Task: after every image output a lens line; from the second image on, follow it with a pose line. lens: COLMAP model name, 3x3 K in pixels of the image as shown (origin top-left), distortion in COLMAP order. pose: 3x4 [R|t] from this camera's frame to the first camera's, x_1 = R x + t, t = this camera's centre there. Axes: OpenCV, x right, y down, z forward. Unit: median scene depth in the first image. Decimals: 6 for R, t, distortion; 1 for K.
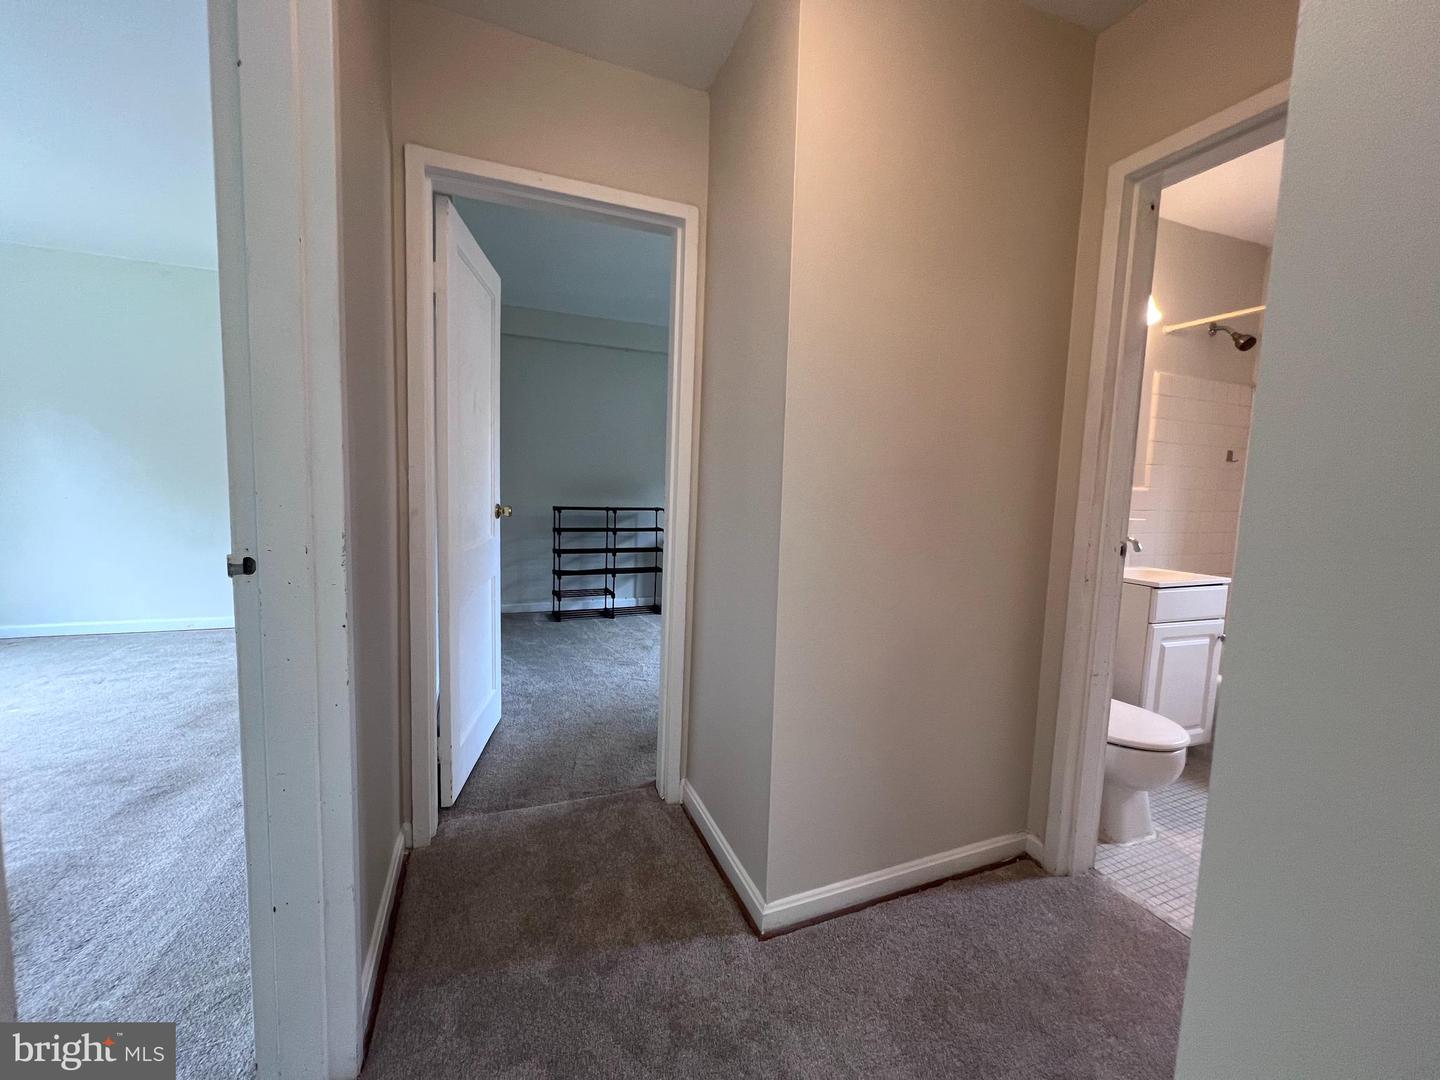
lens RADIAL K [[578.1, 0, 709.2], [0, 578.1, 542.4], [0, 0, 1]] dist [-0.000069, 0.000844]
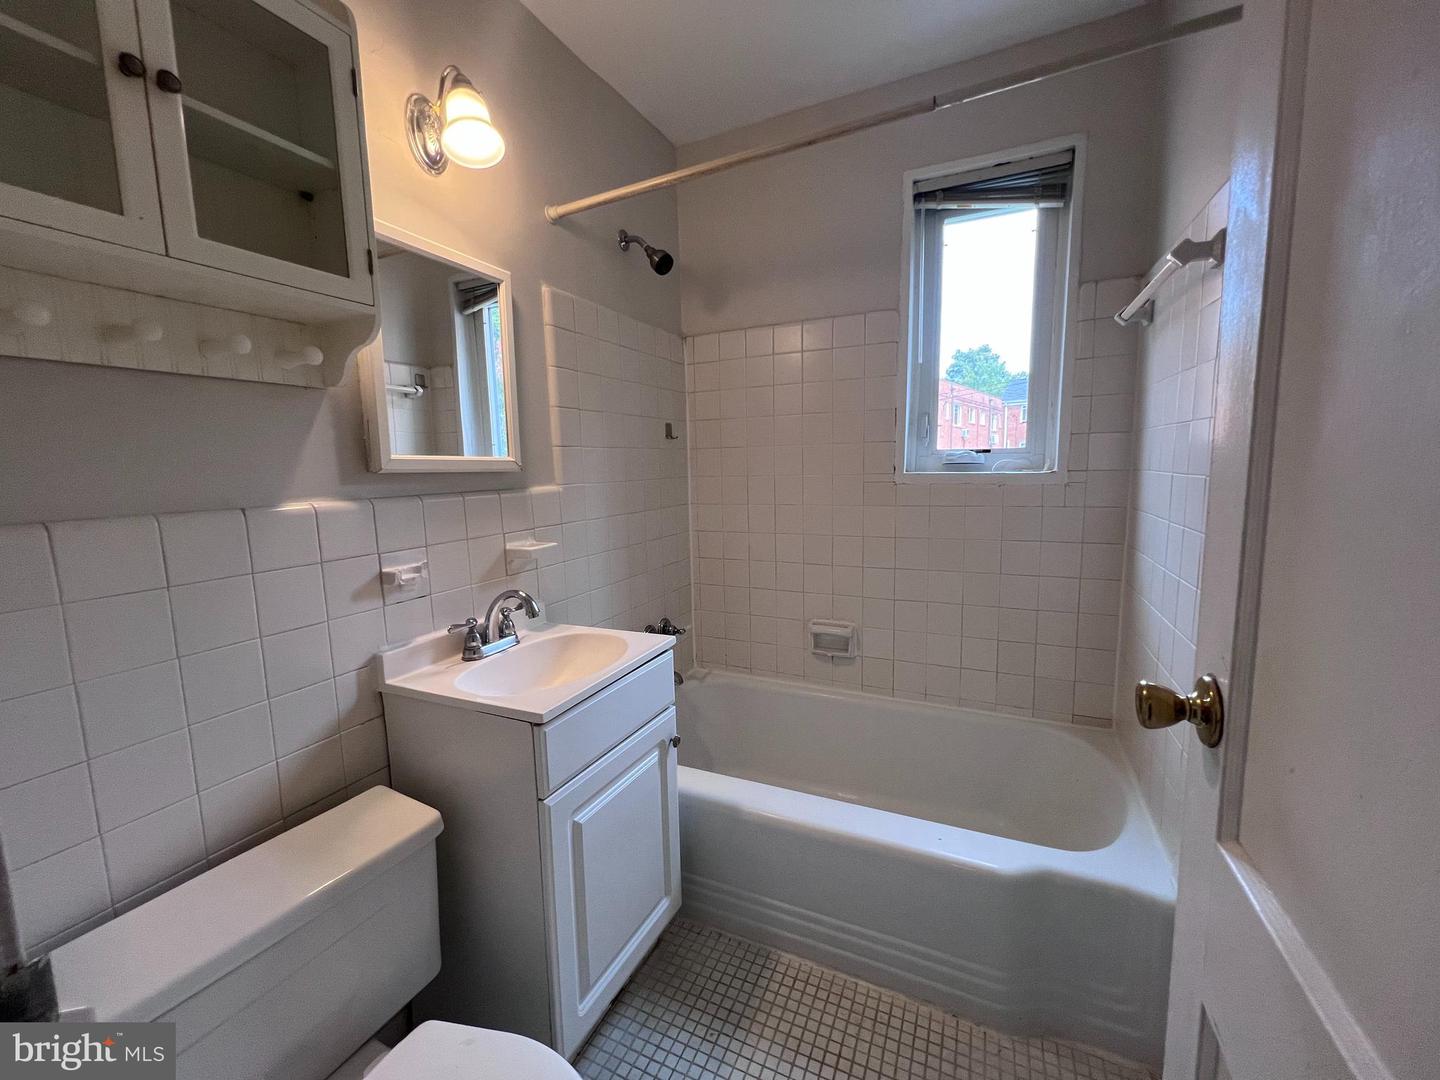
lens RADIAL K [[578.1, 0, 725.7], [0, 578.1, 536.7], [0, 0, 1]] dist [-0.000069, 0.000844]
pose [[0.725063, -0.129508, 0.676396, 0.482918], [0.112913, 0.991224, 0.068750, -0.065292], [-0.679363, 0.026525, 0.733323, 0.461616]]
